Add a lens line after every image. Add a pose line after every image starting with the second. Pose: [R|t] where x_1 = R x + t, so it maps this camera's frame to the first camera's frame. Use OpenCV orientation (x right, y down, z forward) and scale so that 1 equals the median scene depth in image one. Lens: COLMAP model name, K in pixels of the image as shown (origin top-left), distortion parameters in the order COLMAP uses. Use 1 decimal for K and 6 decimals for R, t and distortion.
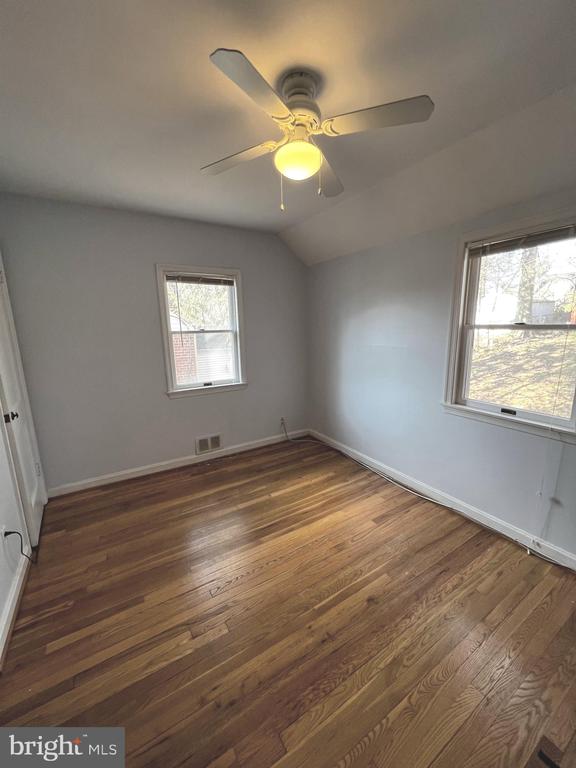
lens RADIAL K [[308.1, 0, 289.2], [0, 308.1, 383.5], [0, 0, 1]] dist [0.002250, 0.000445]
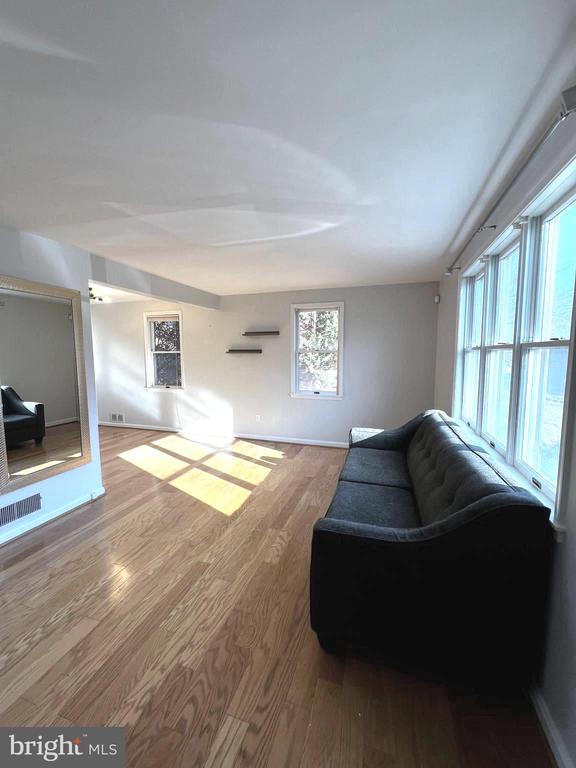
lens RADIAL K [[308.1, 0, 288.1], [0, 308.1, 383.7], [0, 0, 1]] dist [0.002250, 0.000445]
pose [[0.640999, 0.086603, -0.762640, 1.713405], [-0.147297, 0.989026, -0.011493, -0.124812], [0.753275, 0.119702, 0.646721, 0.567355]]
